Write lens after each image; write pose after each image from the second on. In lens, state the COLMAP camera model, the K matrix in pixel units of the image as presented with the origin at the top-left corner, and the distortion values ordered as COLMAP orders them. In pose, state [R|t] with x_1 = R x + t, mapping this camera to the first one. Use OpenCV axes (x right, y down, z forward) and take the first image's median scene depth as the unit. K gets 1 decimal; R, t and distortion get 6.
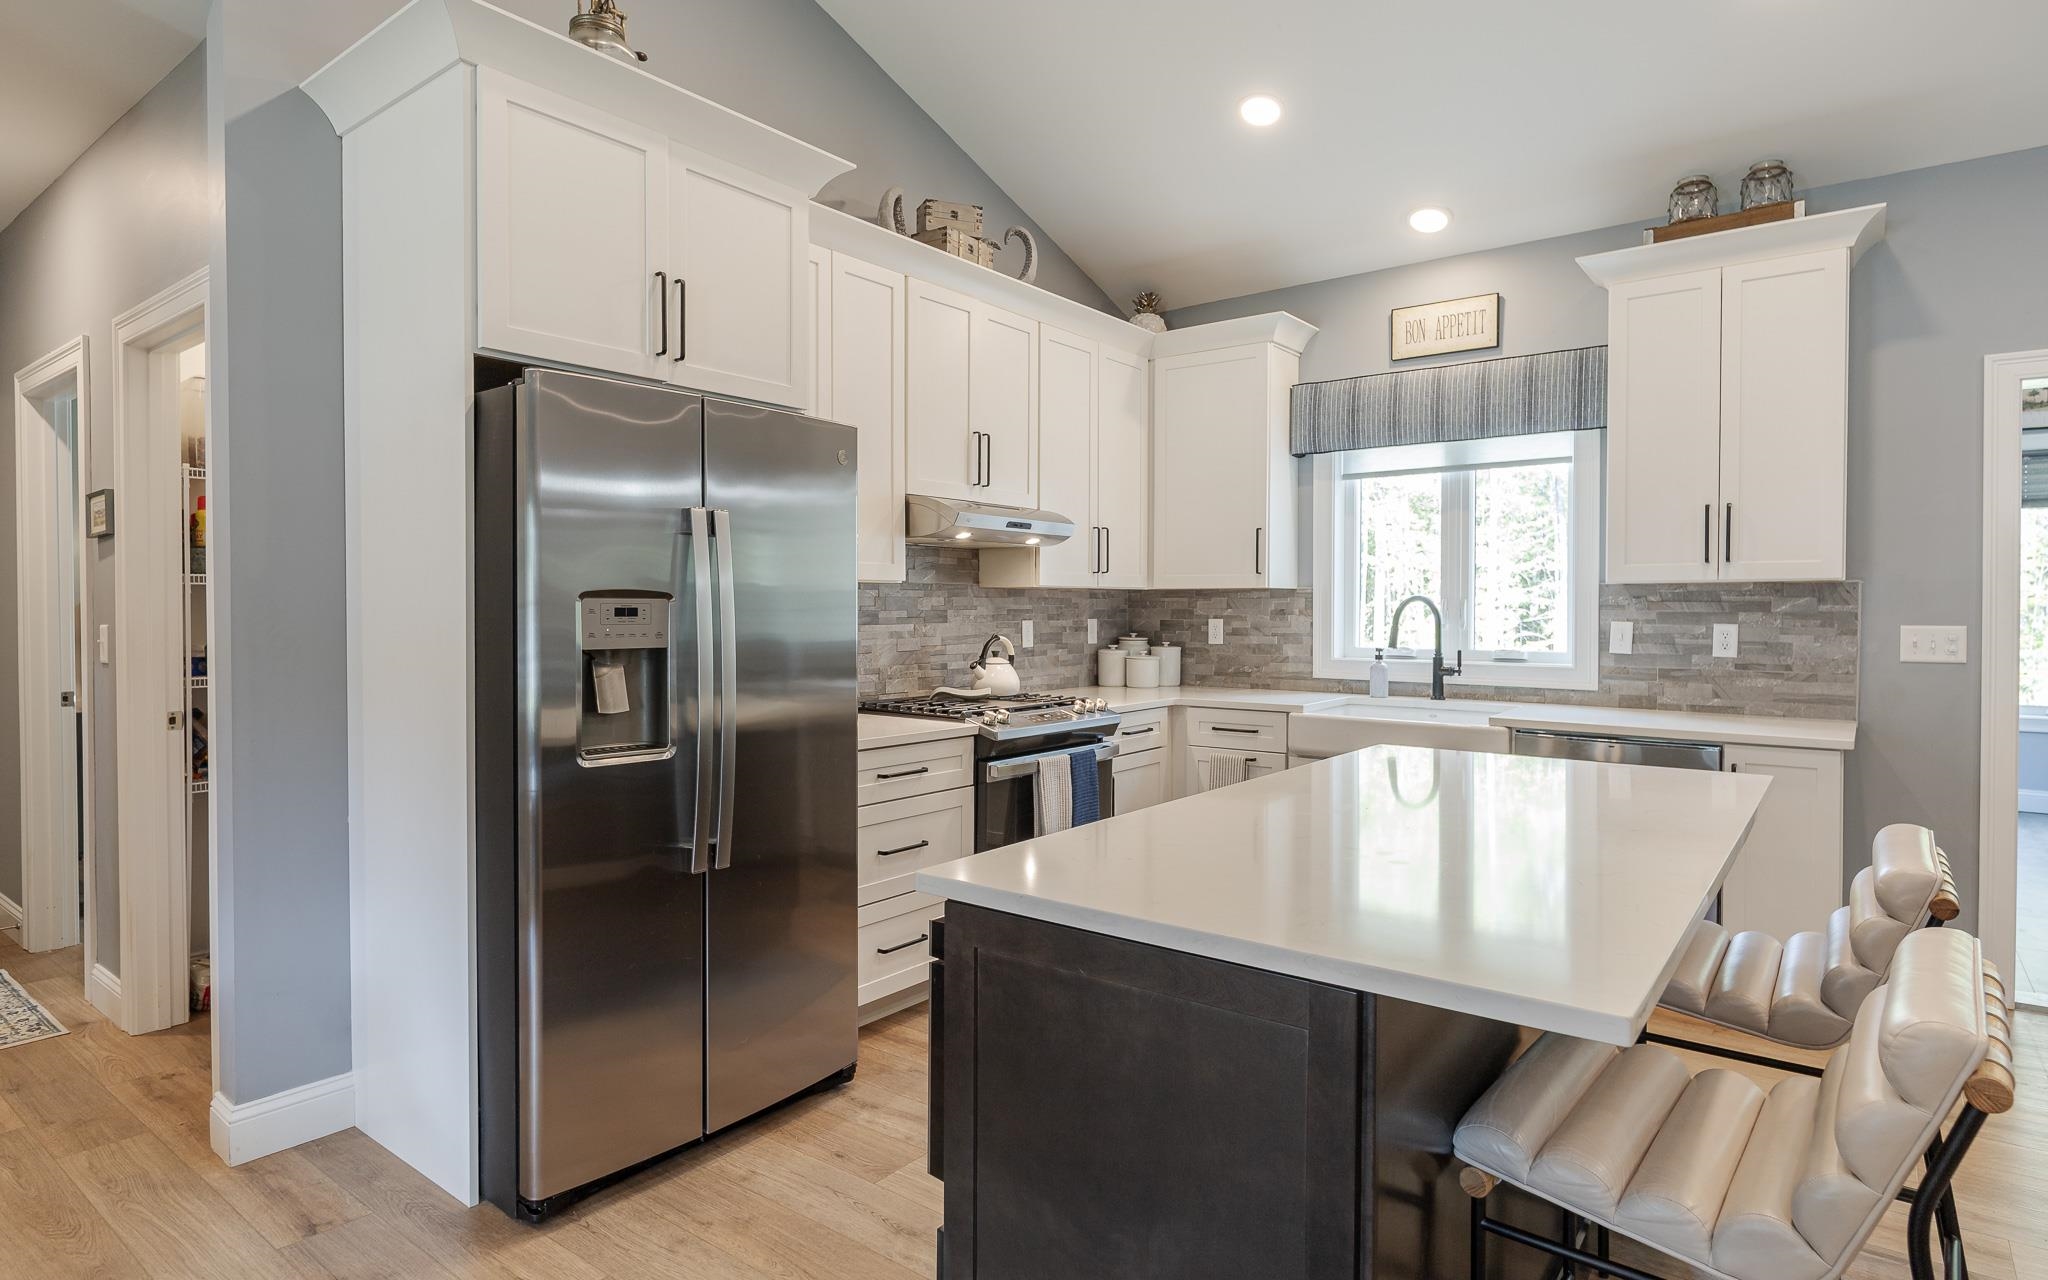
lens RADIAL K [[1120.5, 0, 1019.7], [0, 1120.5, 622.1], [0, 0, 1]] dist [0.002890, 0.000637]
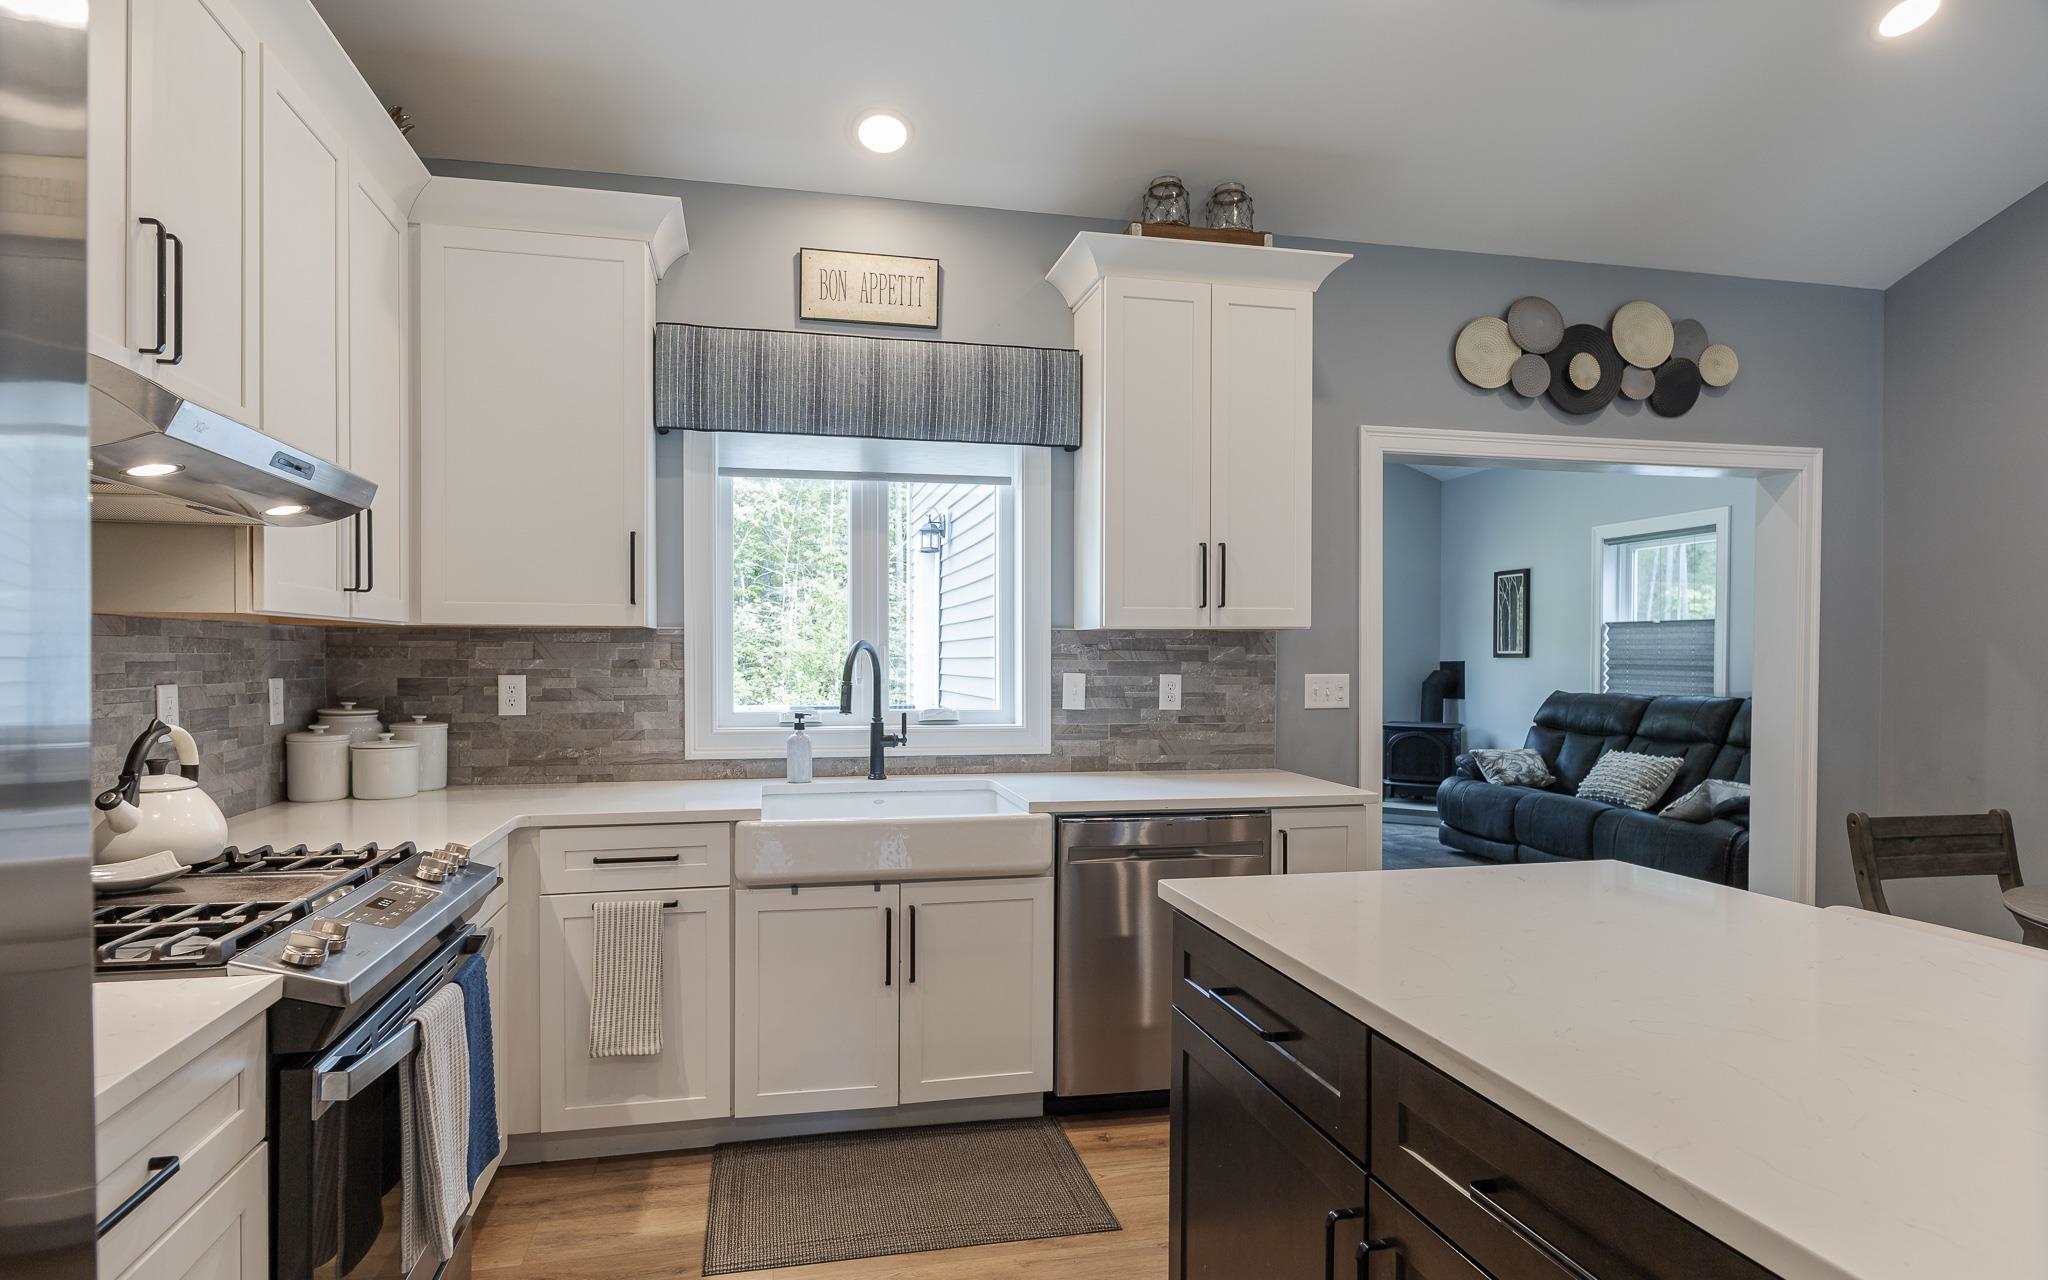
lens RADIAL K [[1070.0, 0, 1008.7], [0, 1070.0, 669.9], [0, 0, 1]] dist [0.012922, -0.000657]
pose [[0.640719, -0.010161, 0.767708, -0.127301], [0.010180, 0.999937, 0.004739, -0.006960], [-0.767708, 0.004779, 0.640782, 0.484965]]
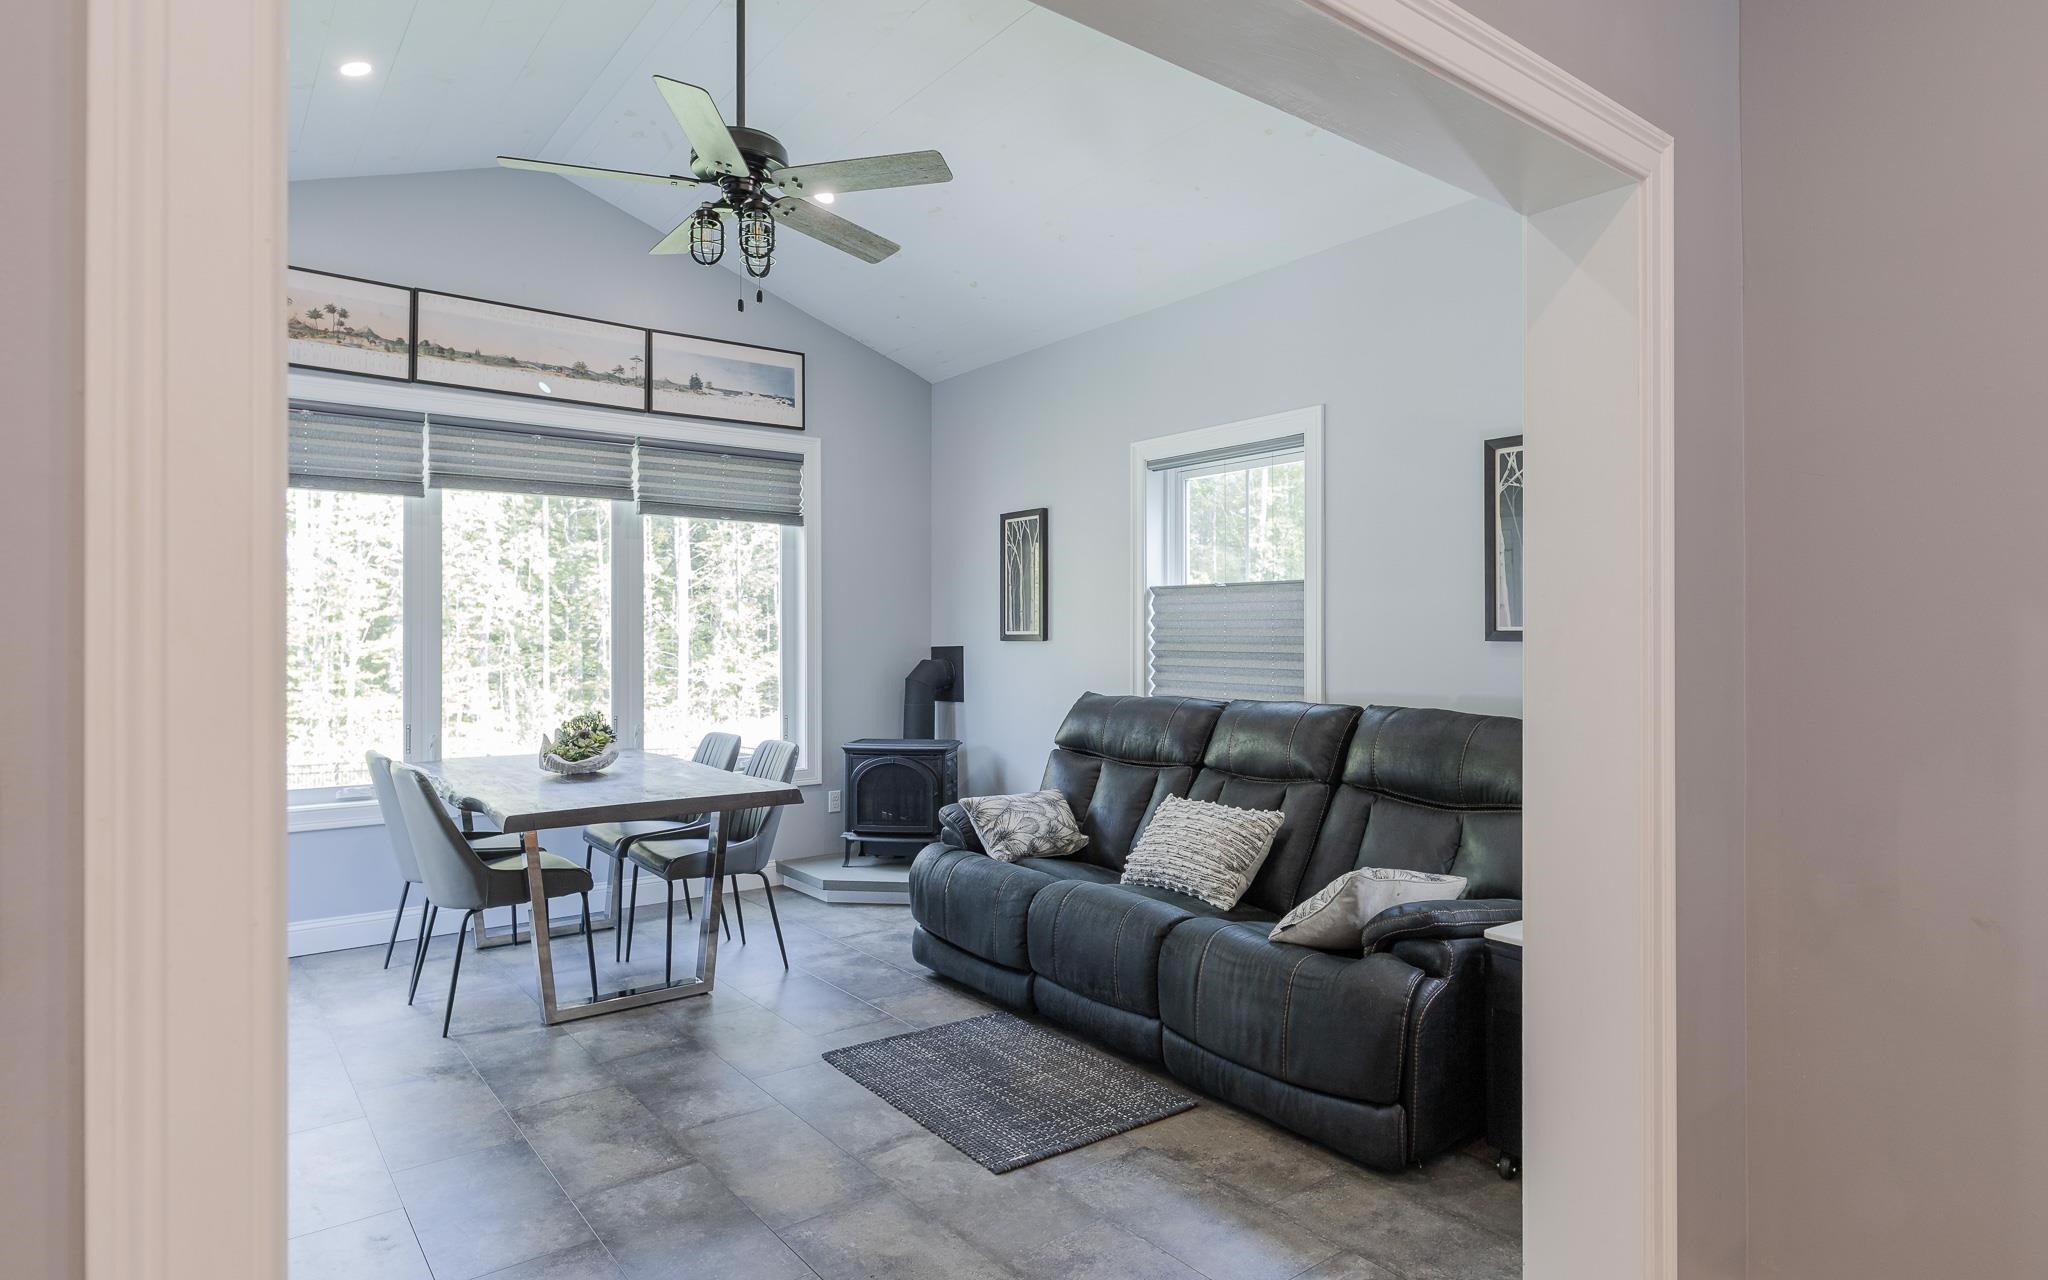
lens RADIAL K [[1120.5, 0, 1019.7], [0, 1120.5, 622.1], [0, 0, 1]] dist [0.002890, 0.000637]
pose [[0.265800, 0.010899, 0.963967, 0.595307], [0.018285, 0.999699, -0.016345, -0.011282], [-0.963855, 0.021970, 0.265520, 0.664655]]
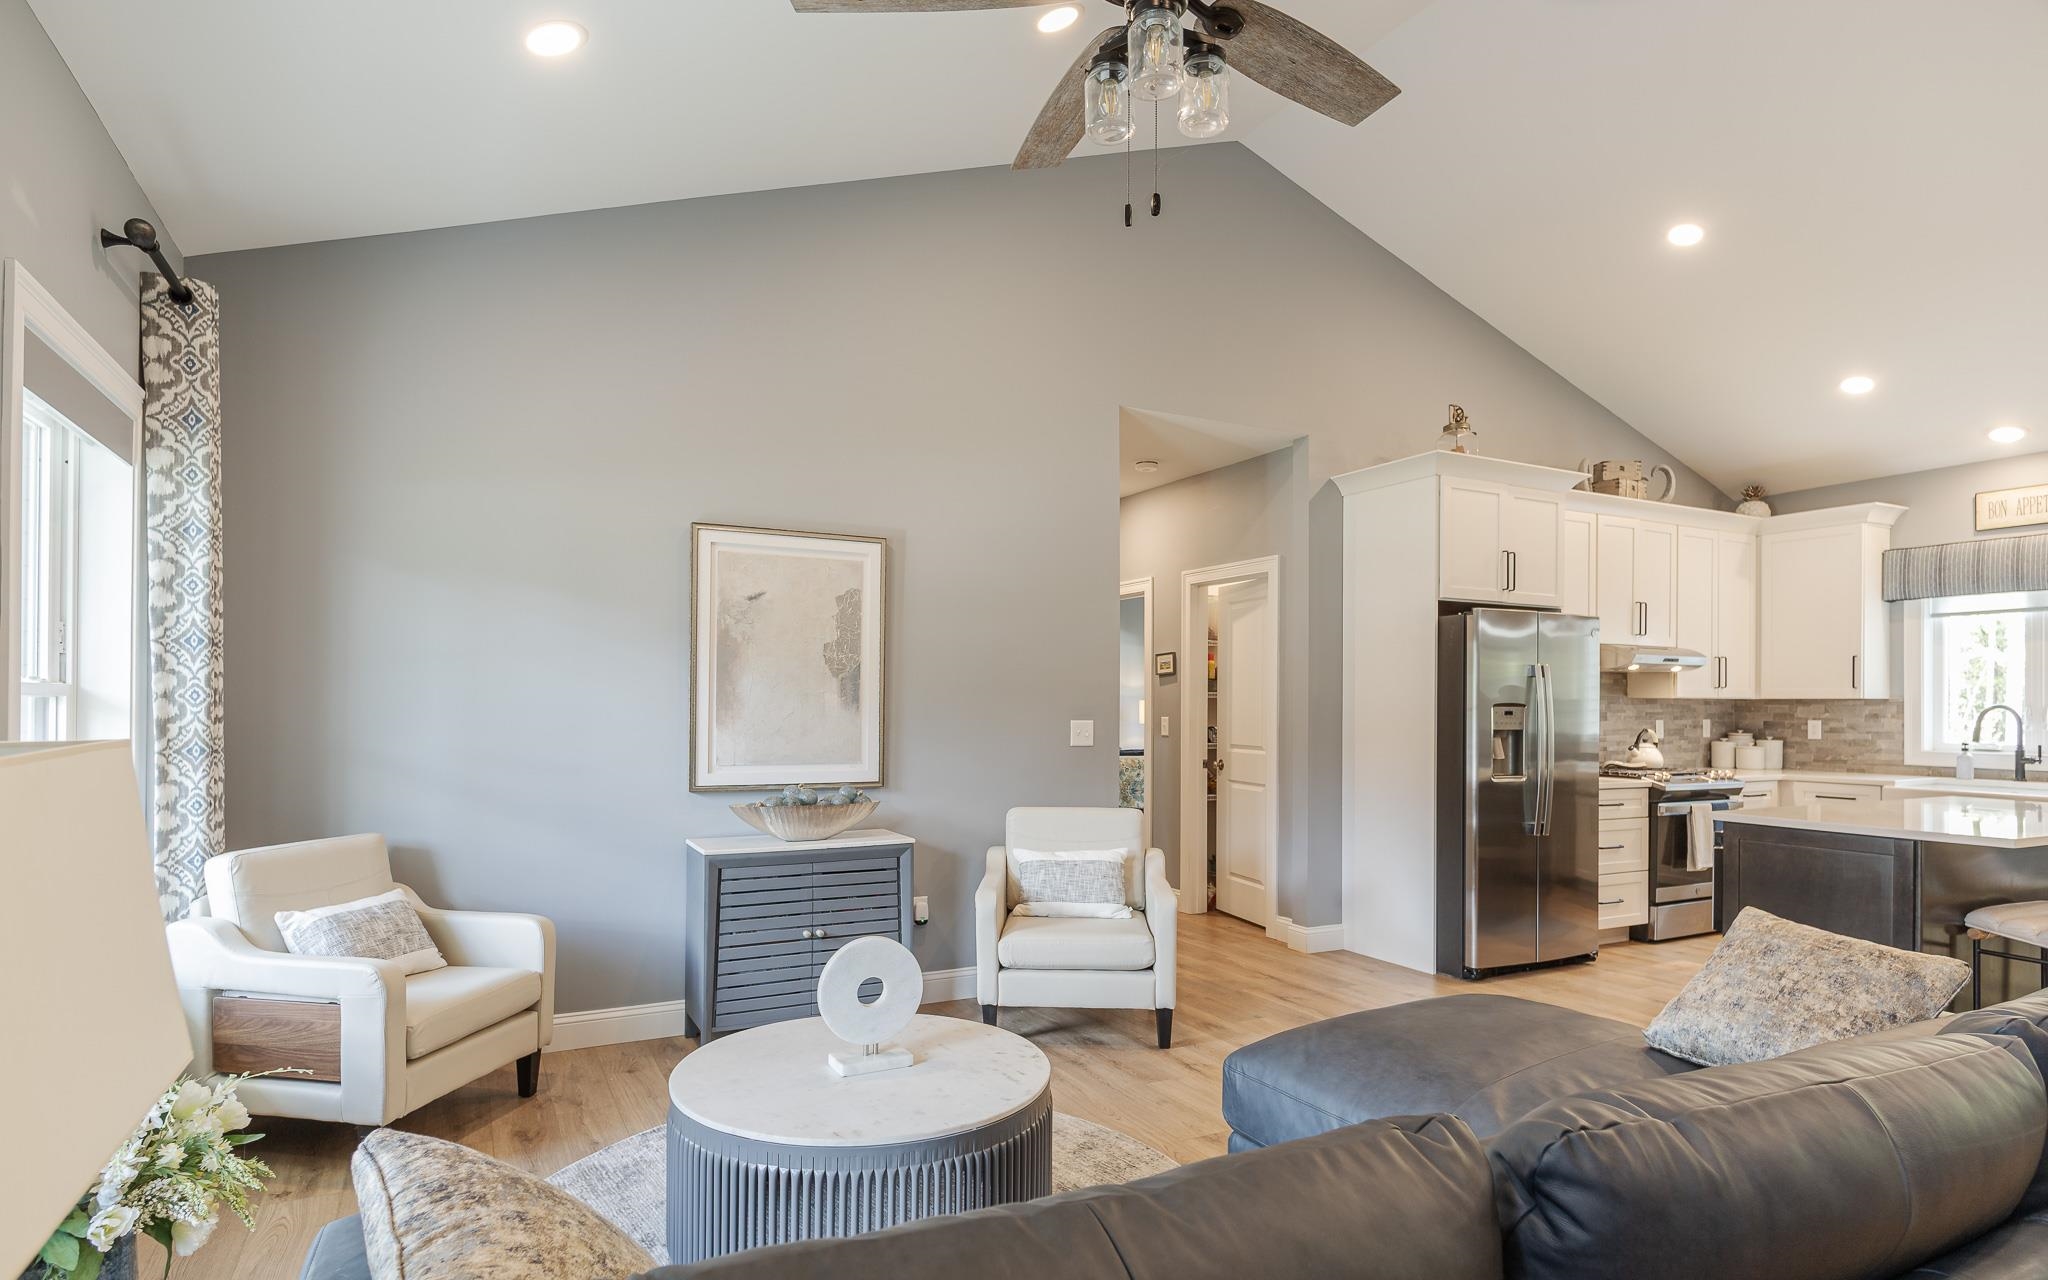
lens RADIAL K [[1089.0, 0, 1001.5], [0, 1089.0, 696.0], [0, 0, 1]] dist [0.003769, -0.002286]
pose [[0.904121, 0.001096, -0.427276, -0.181258], [-0.011162, 0.999716, -0.021055, 0.007657], [0.427131, 0.023805, 0.903876, -0.738954]]
